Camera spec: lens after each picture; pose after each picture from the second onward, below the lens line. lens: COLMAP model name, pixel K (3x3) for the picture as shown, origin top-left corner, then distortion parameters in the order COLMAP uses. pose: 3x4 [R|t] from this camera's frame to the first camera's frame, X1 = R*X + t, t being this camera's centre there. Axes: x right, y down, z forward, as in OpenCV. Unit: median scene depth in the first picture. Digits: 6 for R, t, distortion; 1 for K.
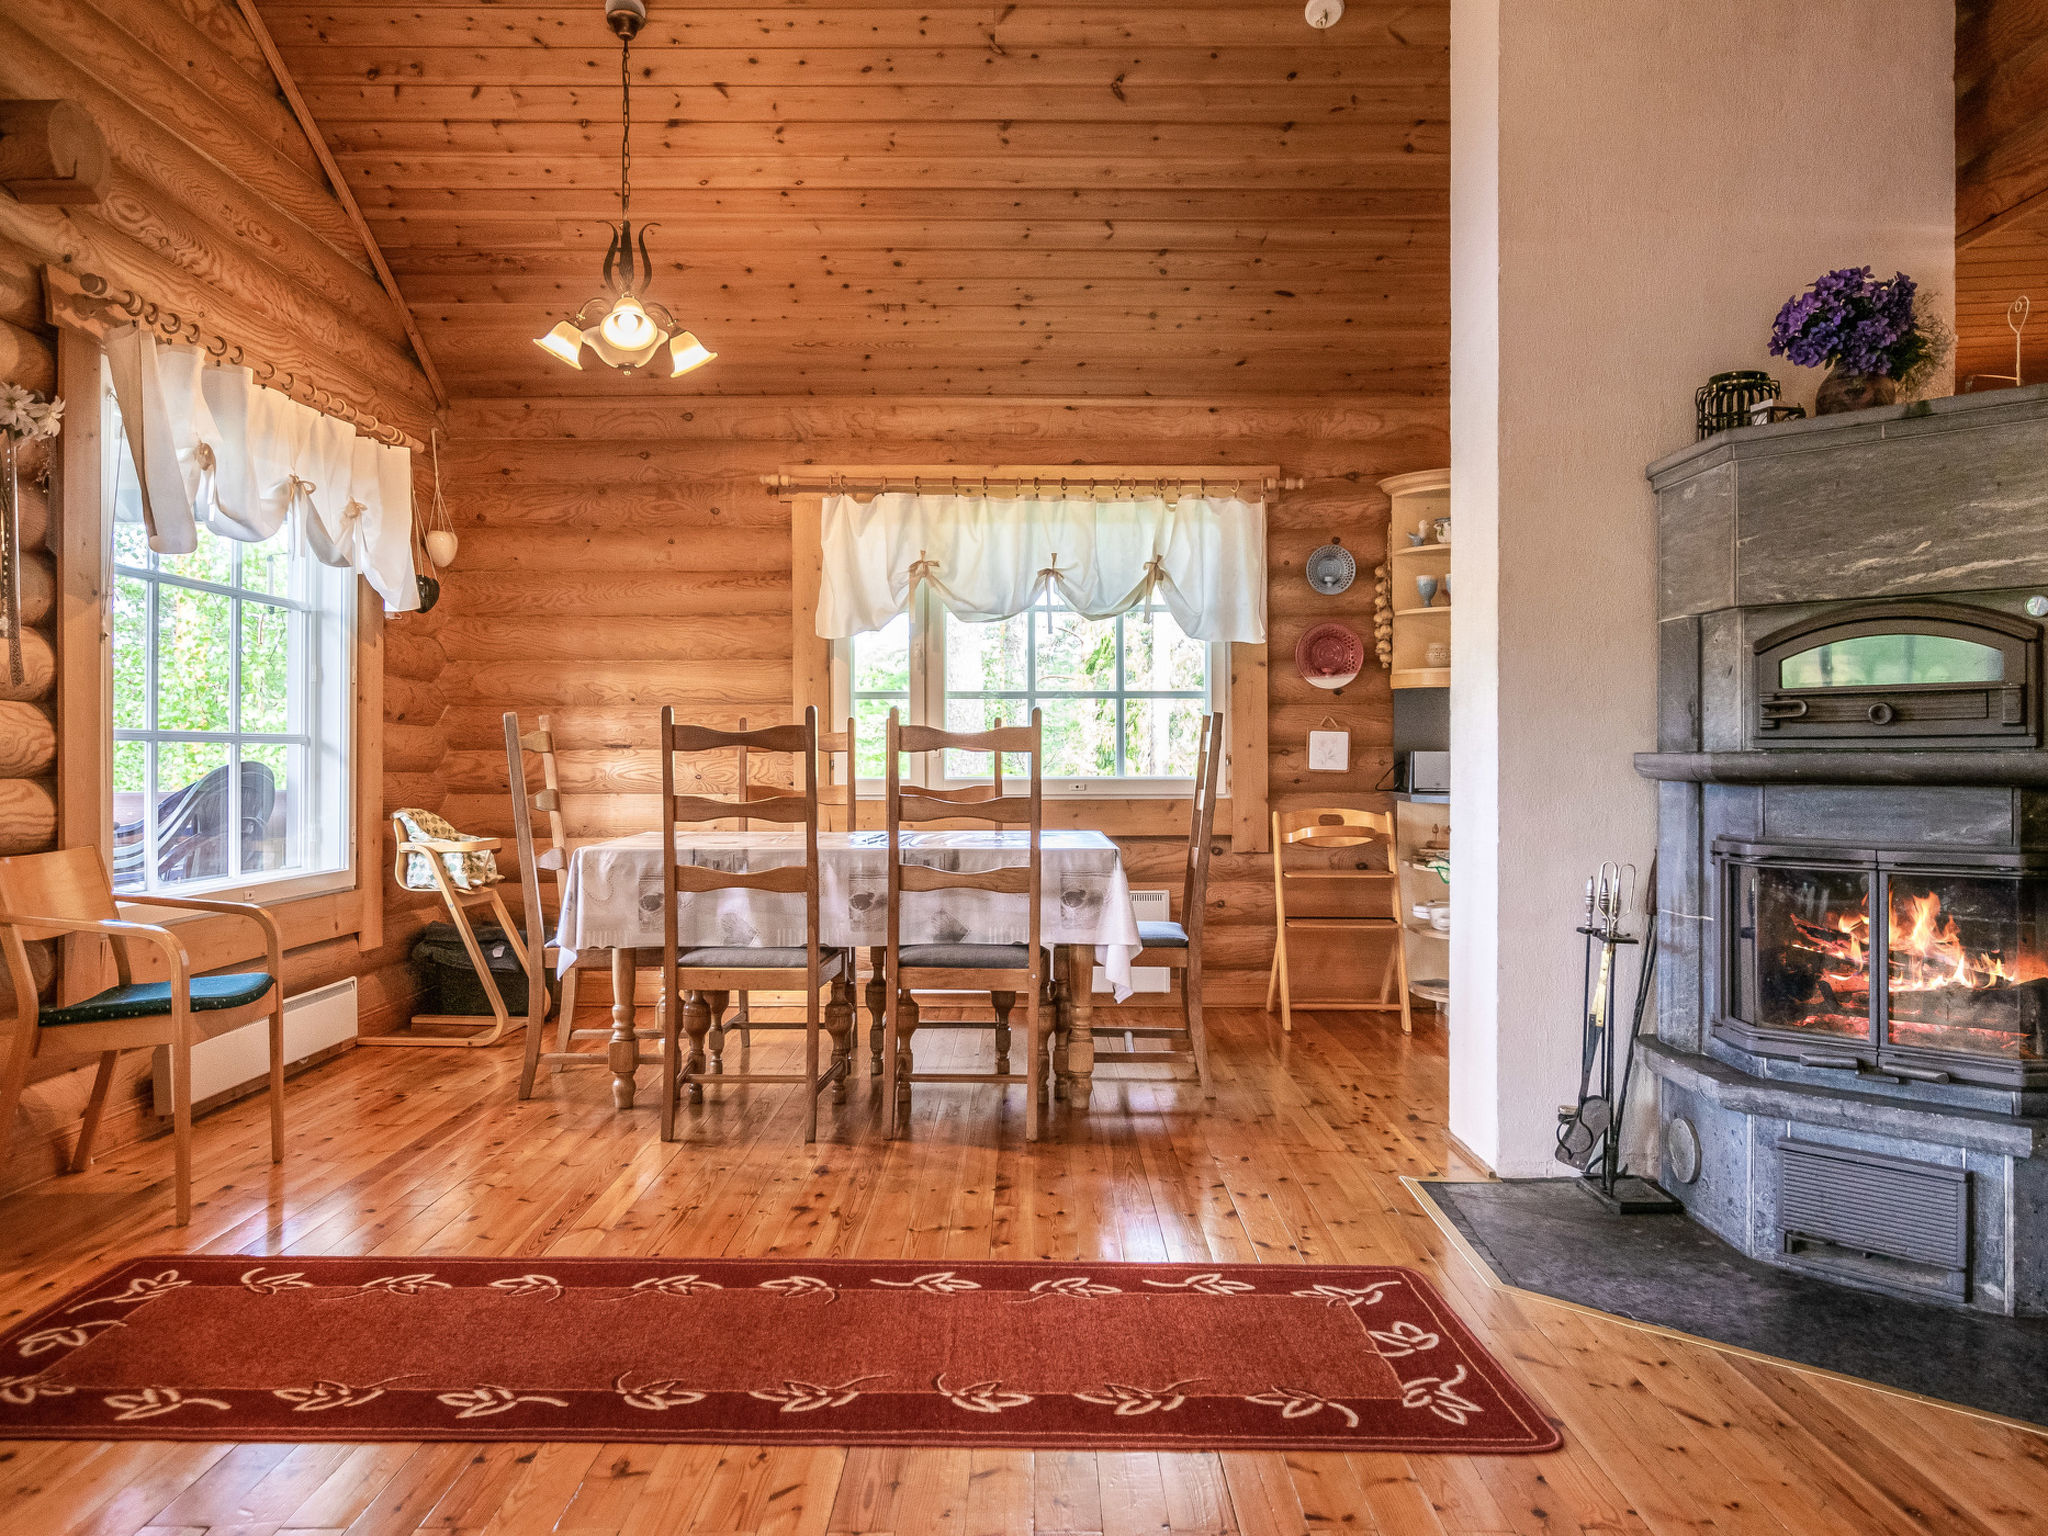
lens RADIAL K [[1448.6, 0, 1024.0], [0, 1448.6, 768.0], [0, 0, 1]] dist [0.002330, 0.000094]
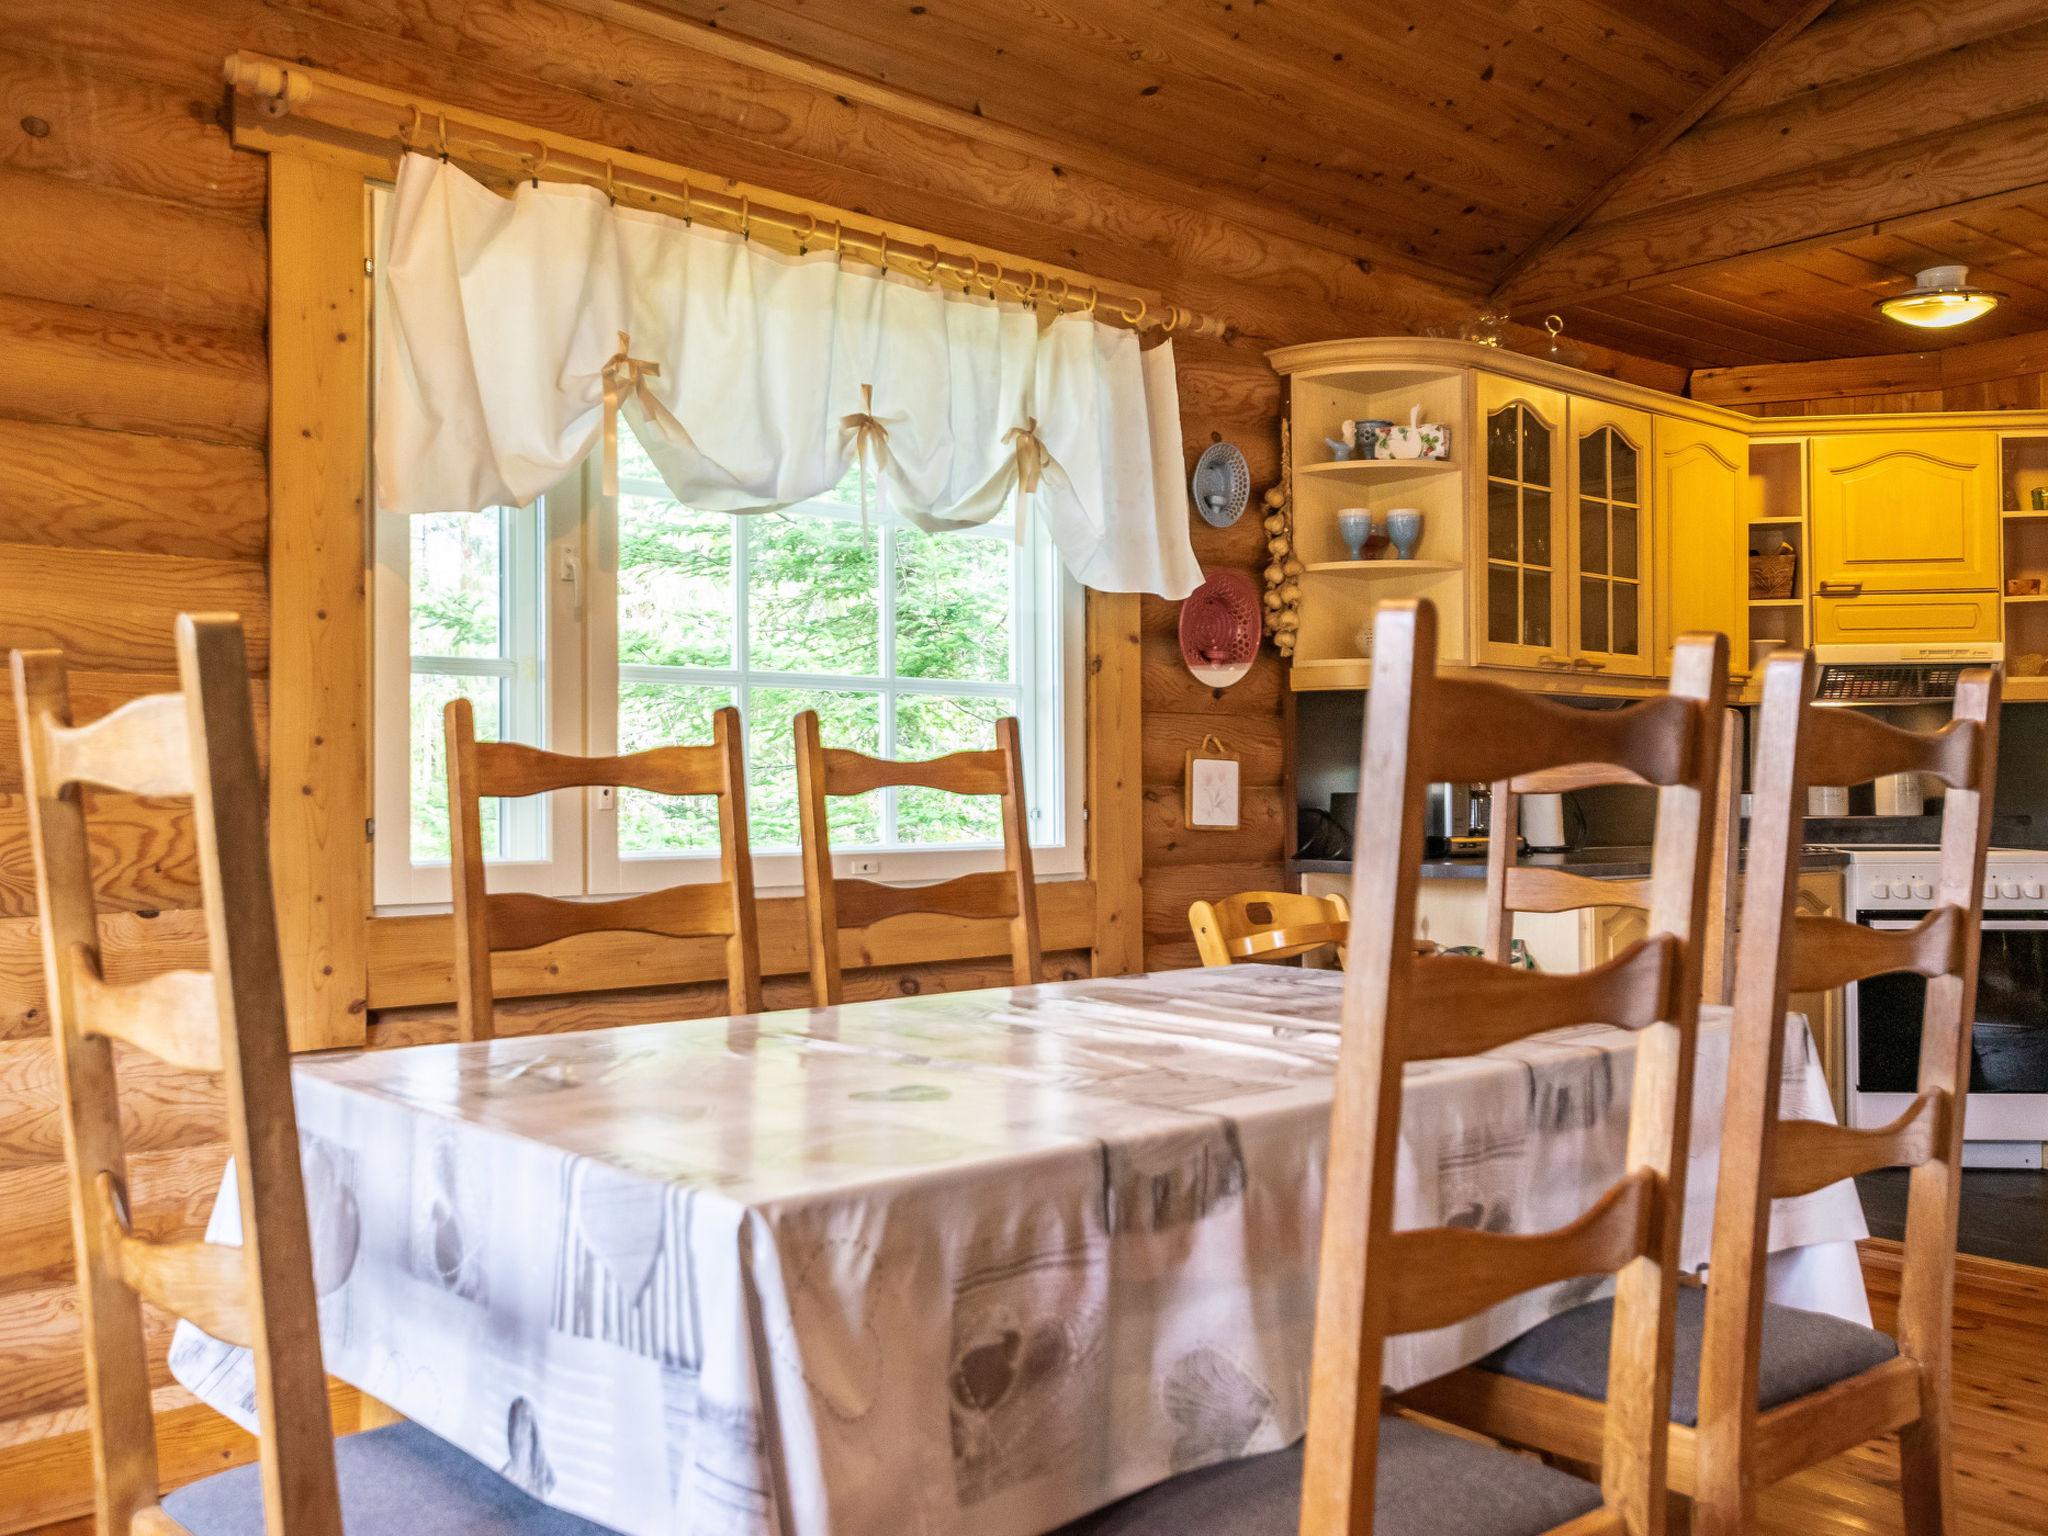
lens RADIAL K [[1753.2, 0, 1024.0], [0, 1753.2, 768.0], [0, 0, 1]] dist [0.001379, 0.083201]
pose [[0.757159, 0.004228, 0.653217, -0.312966], [0.016090, 0.999555, -0.025120, -0.005348], [-0.653033, 0.029530, 0.756754, 0.516322]]
